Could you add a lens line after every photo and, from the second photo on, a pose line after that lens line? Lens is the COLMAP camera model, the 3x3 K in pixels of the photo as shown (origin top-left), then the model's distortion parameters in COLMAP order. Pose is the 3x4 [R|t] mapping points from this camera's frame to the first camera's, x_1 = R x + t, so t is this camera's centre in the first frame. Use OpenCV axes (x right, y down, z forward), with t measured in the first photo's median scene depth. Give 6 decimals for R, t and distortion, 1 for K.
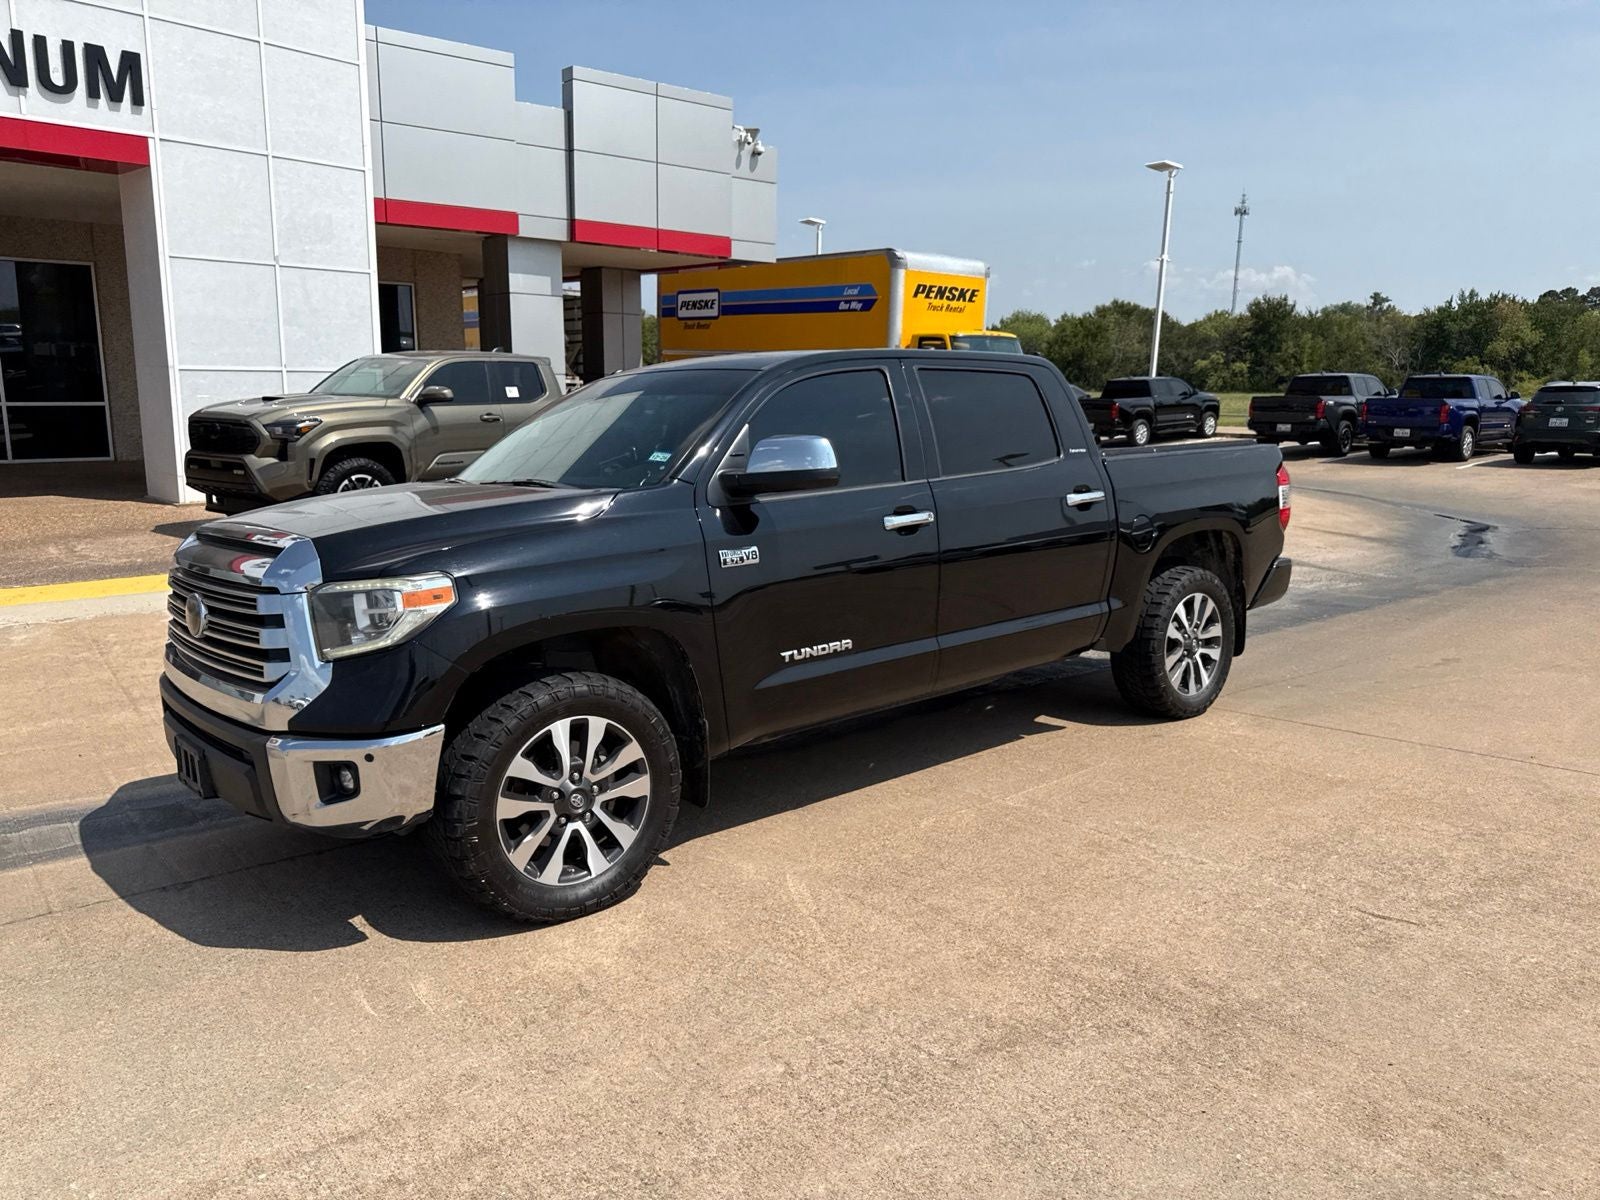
lens RADIAL K [[1139.4, 0, 777.5], [0, 1139.4, 585.6], [0, 0, 1]] dist [0.023847, -0.030343]
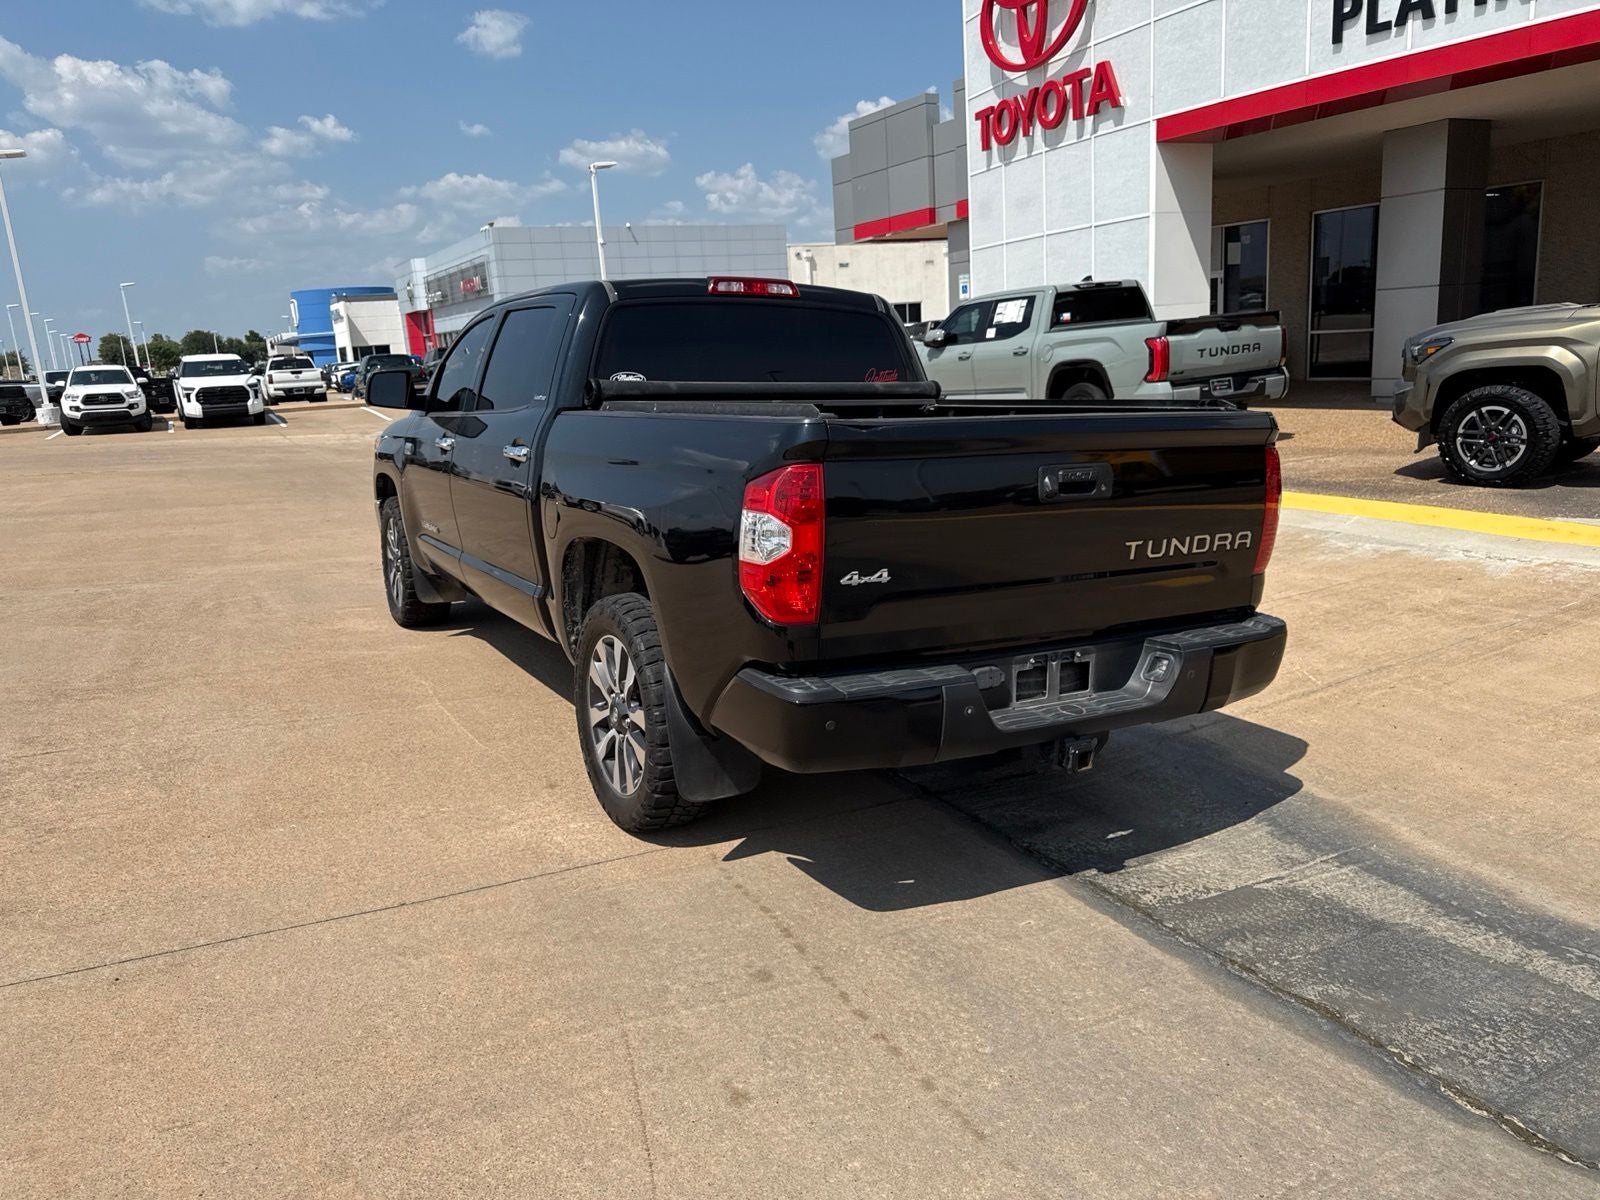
lens RADIAL K [[1142.9, 0, 794.7], [0, 1142.9, 585.1], [0, 0, 1]] dist [0.017319, -0.022899]
pose [[-0.179982, 0.200472, -0.963025, 0.899444], [-0.121570, 0.966974, 0.224015, -0.164699], [0.976129, 0.157394, -0.149666, 1.125213]]
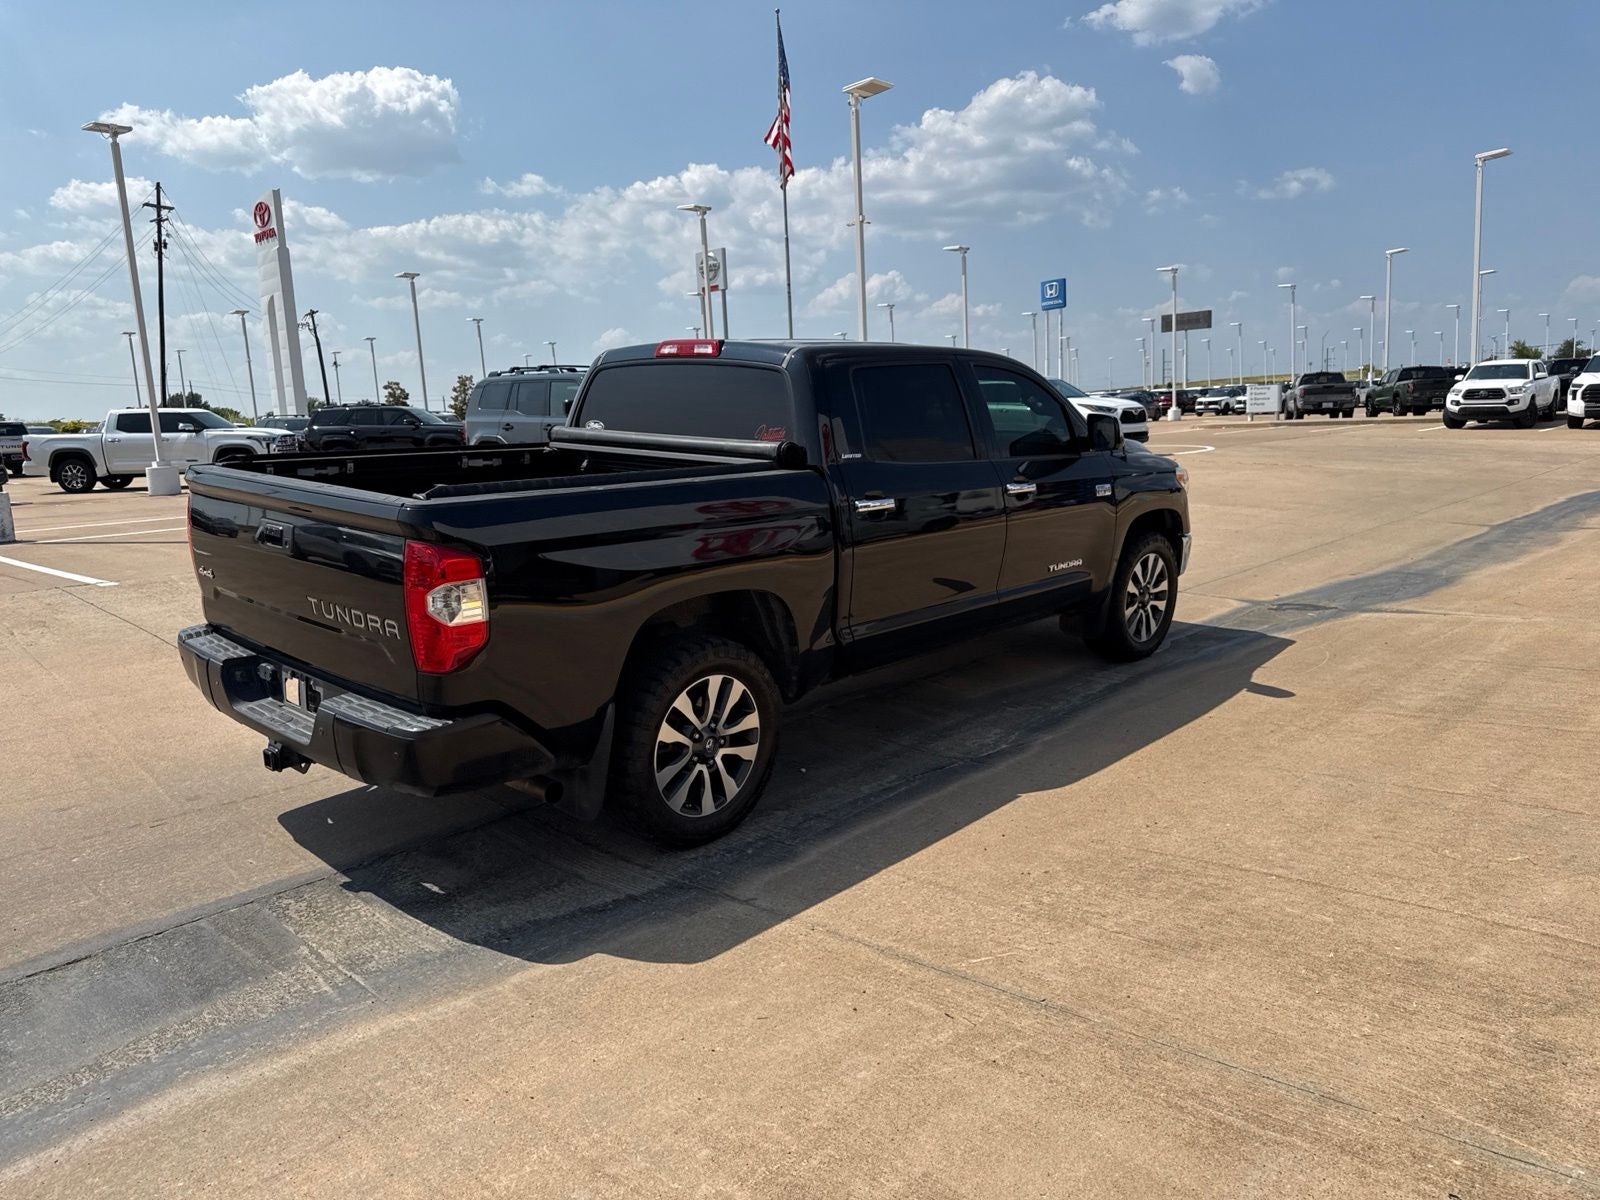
lens RADIAL K [[1138.0, 0, 795.8], [0, 1138.0, 576.6], [0, 0, 1]] dist [0.037065, -0.050412]
pose [[-0.990239, 0.050554, -0.129885, 0.180812], [0.007537, 0.949959, 0.312284, -0.282941], [0.139172, 0.308257, -0.941068, 1.798878]]
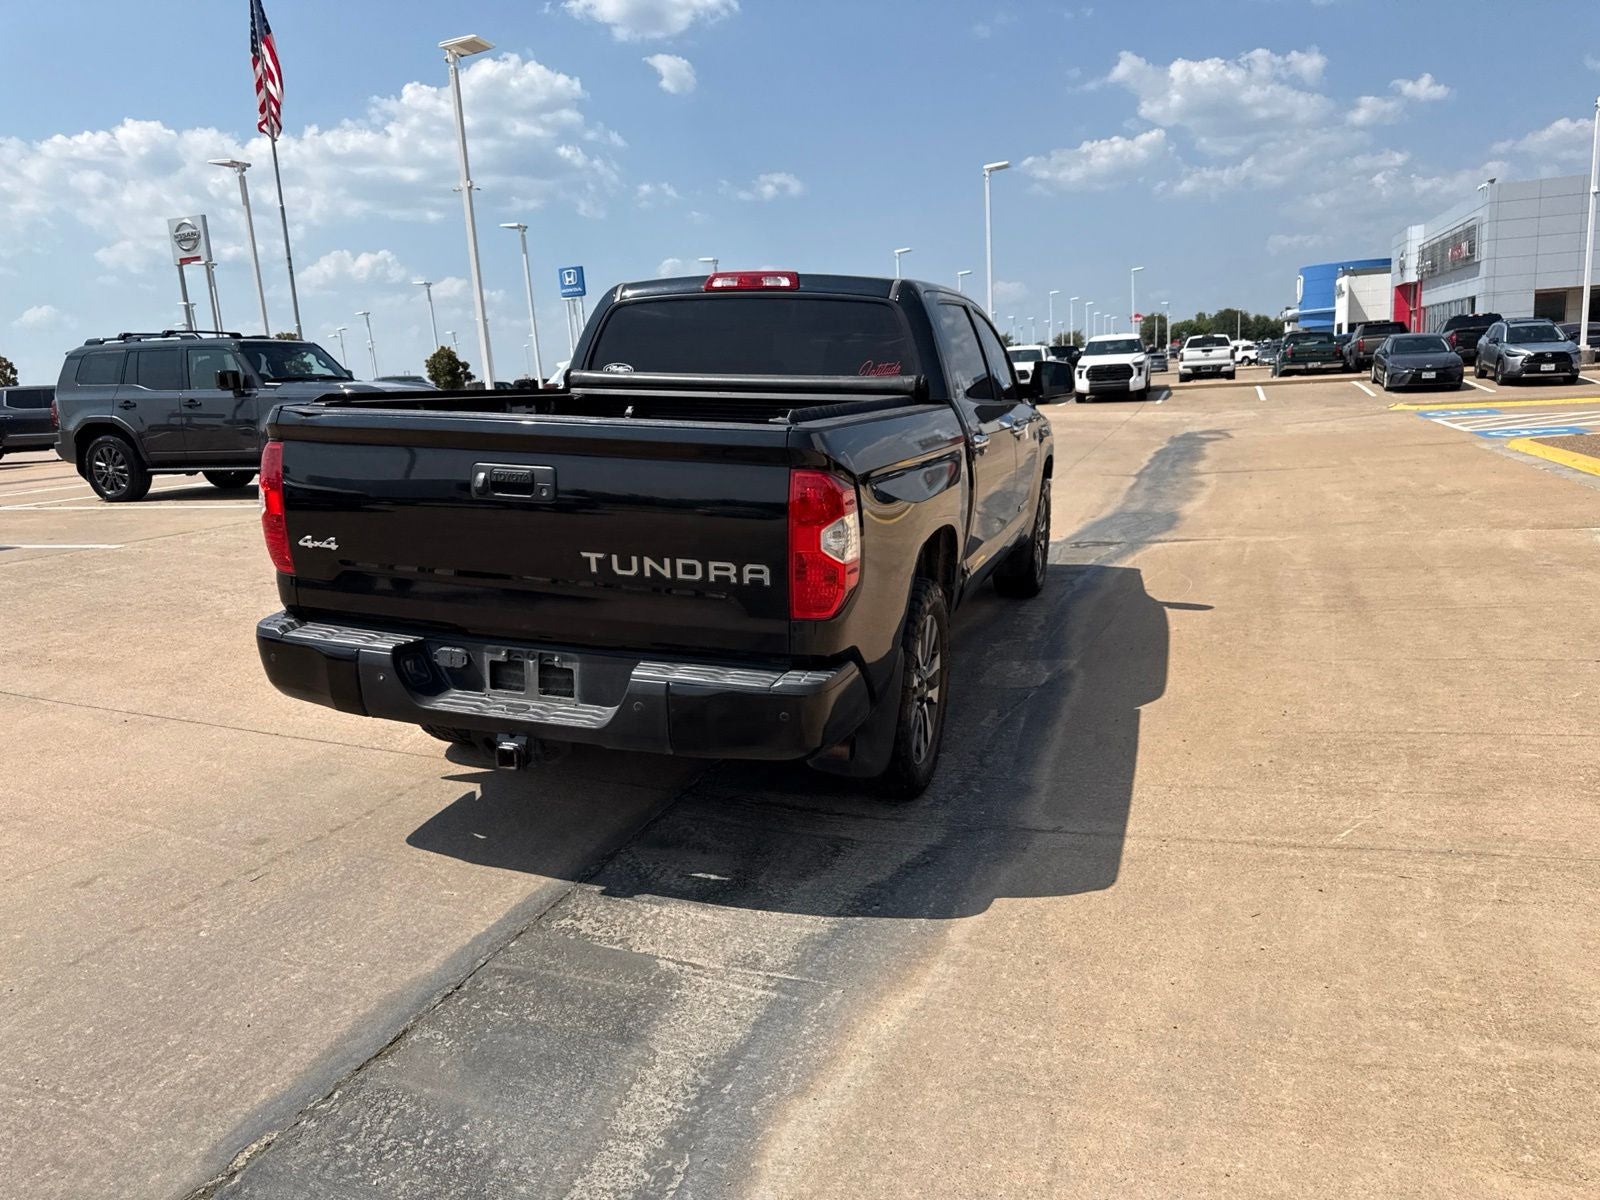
lens RADIAL K [[1142.9, 0, 794.7], [0, 1142.9, 585.1], [0, 0, 1]] dist [0.017319, -0.022899]
pose [[-0.850849, 0.125224, -0.510270, 0.538175], [-0.051871, 0.946419, 0.318749, -0.236016], [0.522844, 0.297676, -0.798763, 1.649002]]
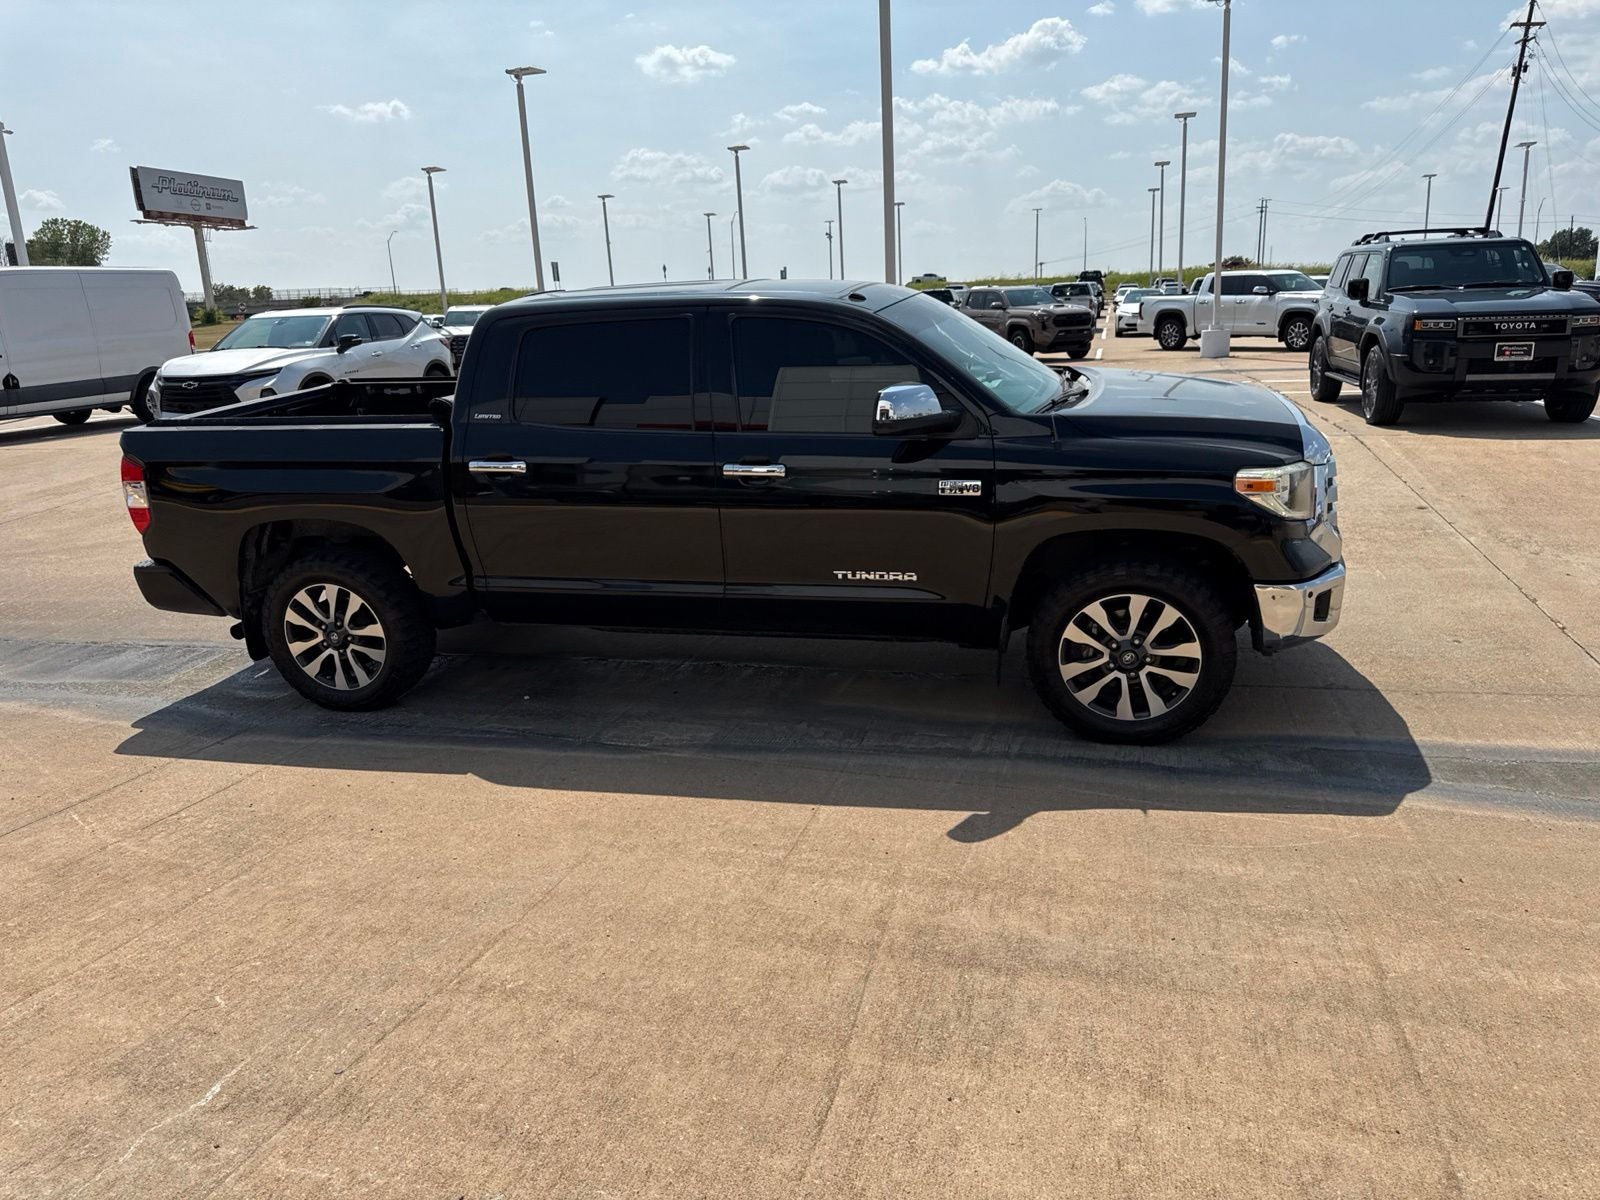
lens RADIAL K [[1144.6, 0, 797.0], [0, 1144.6, 599.0], [0, 0, 1]] dist [0.006919, -0.009577]
pose [[-0.589550, -0.182469, 0.786852, -0.743571], [0.178014, 0.920846, 0.346919, -0.243975], [-0.787872, 0.344597, -0.510403, 1.343626]]
